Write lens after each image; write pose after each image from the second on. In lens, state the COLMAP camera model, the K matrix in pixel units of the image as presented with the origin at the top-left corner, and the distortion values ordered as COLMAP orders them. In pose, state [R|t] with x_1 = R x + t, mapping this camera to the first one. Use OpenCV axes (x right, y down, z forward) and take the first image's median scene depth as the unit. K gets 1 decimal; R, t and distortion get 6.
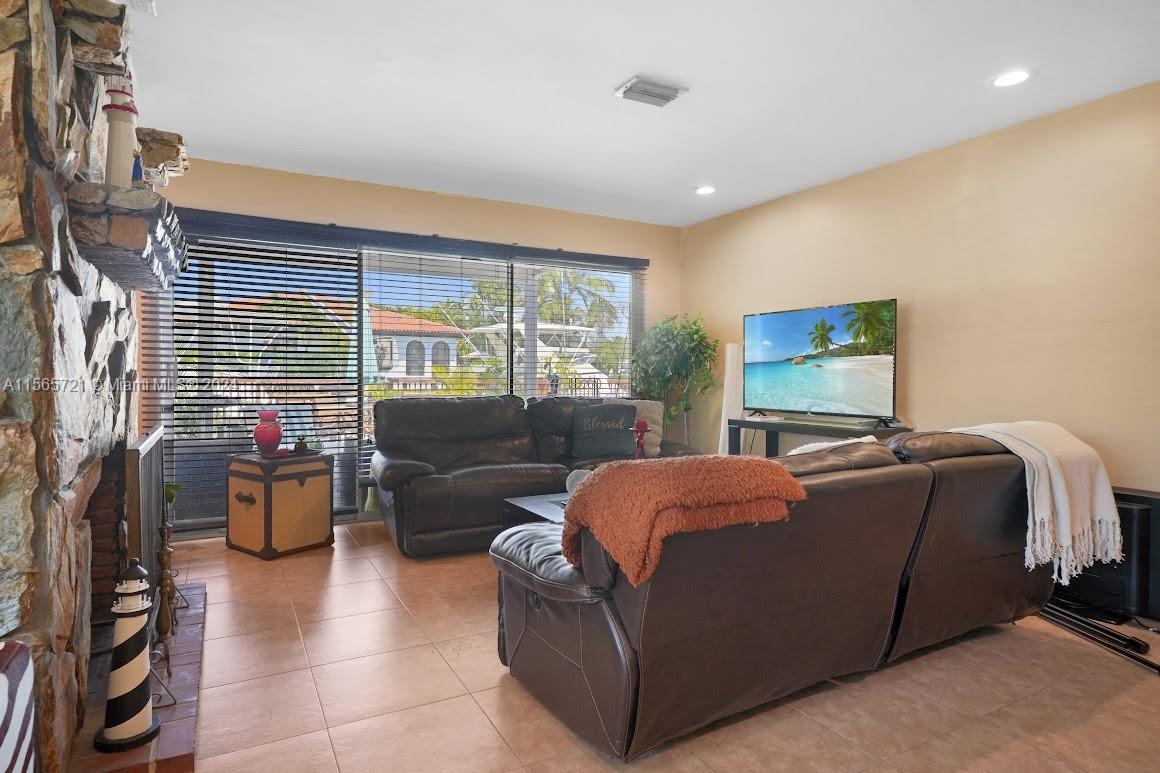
lens RADIAL K [[630.2, 0, 591.2], [0, 630.2, 379.8], [0, 0, 1]] dist [-0.001450, 0.001031]
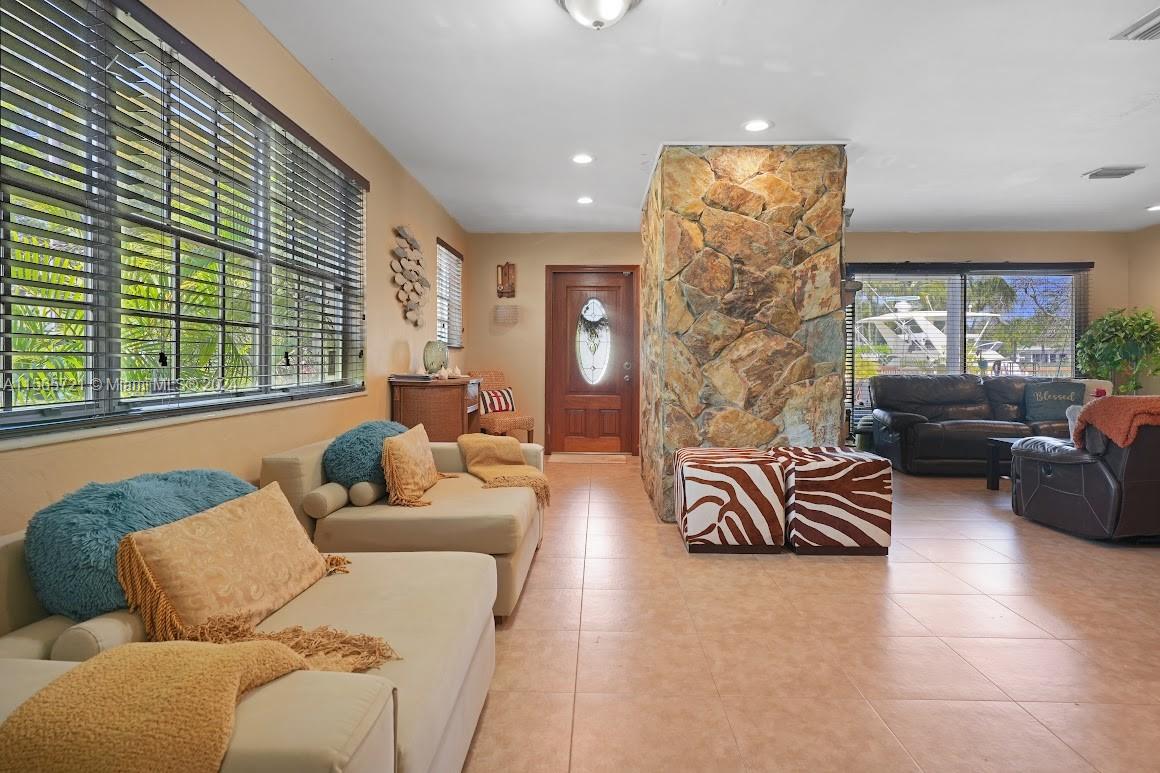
lens RADIAL K [[630.2, 0, 585.6], [0, 630.2, 366.4], [0, 0, 1]] dist [-0.001450, 0.001031]
pose [[0.851581, 0.001161, -0.524221, -0.153696], [-0.003076, 0.999991, -0.002783, 0.017634], [0.524214, 0.003982, 0.851577, -0.776756]]
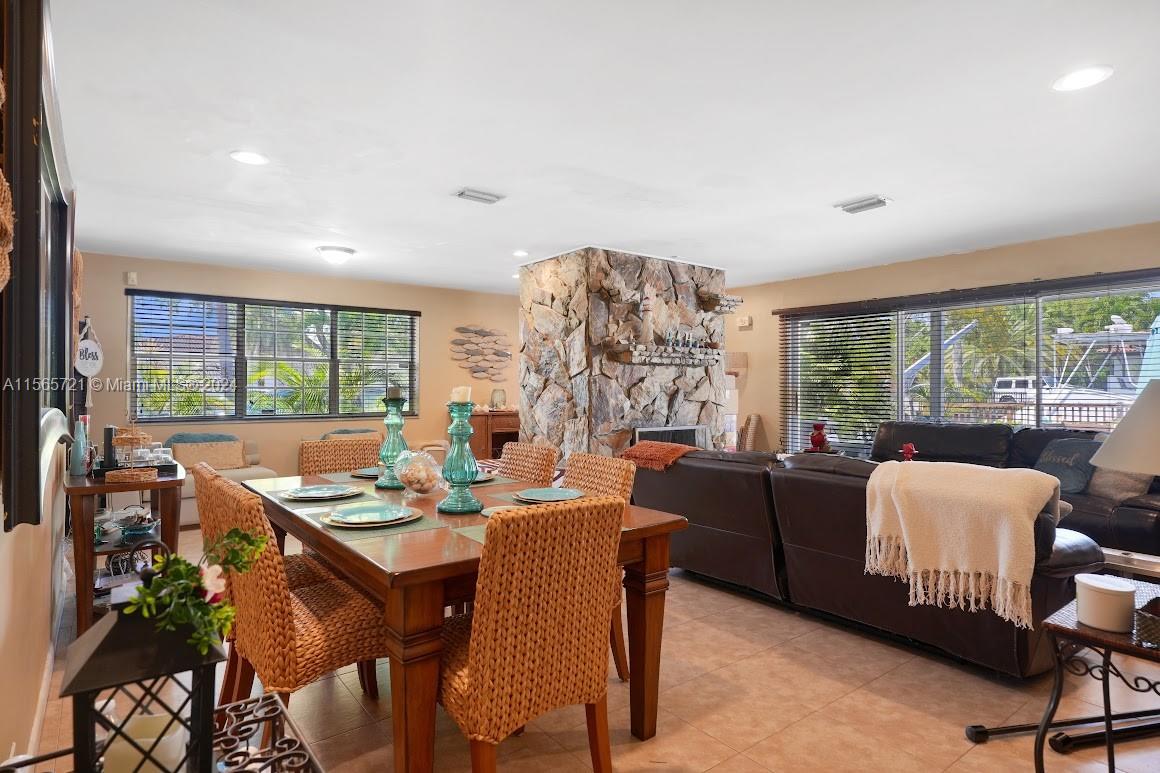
lens RADIAL K [[630.2, 0, 579.4], [0, 630.2, 388.9], [0, 0, 1]] dist [-0.001450, 0.001031]
pose [[0.122067, -0.021400, -0.992291, 1.088609], [-0.023934, 0.999413, -0.024498, -0.002438], [0.992233, 0.026740, 0.121483, 0.178241]]
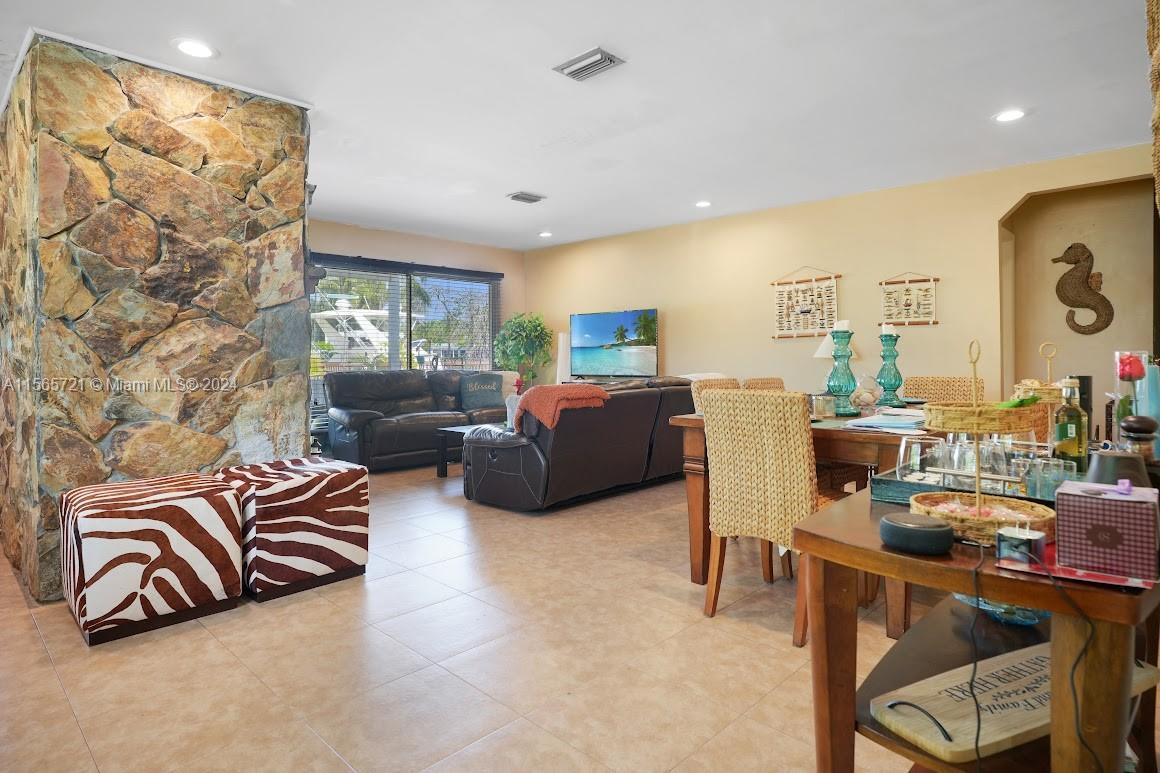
lens RADIAL K [[630.2, 0, 572.8], [0, 630.2, 354.1], [0, 0, 1]] dist [-0.001450, 0.001031]
pose [[0.963241, -0.011284, 0.268403, -0.216877], [0.014946, 0.999821, -0.011602, 0.015845], [-0.268224, 0.015187, 0.963237, -0.630983]]
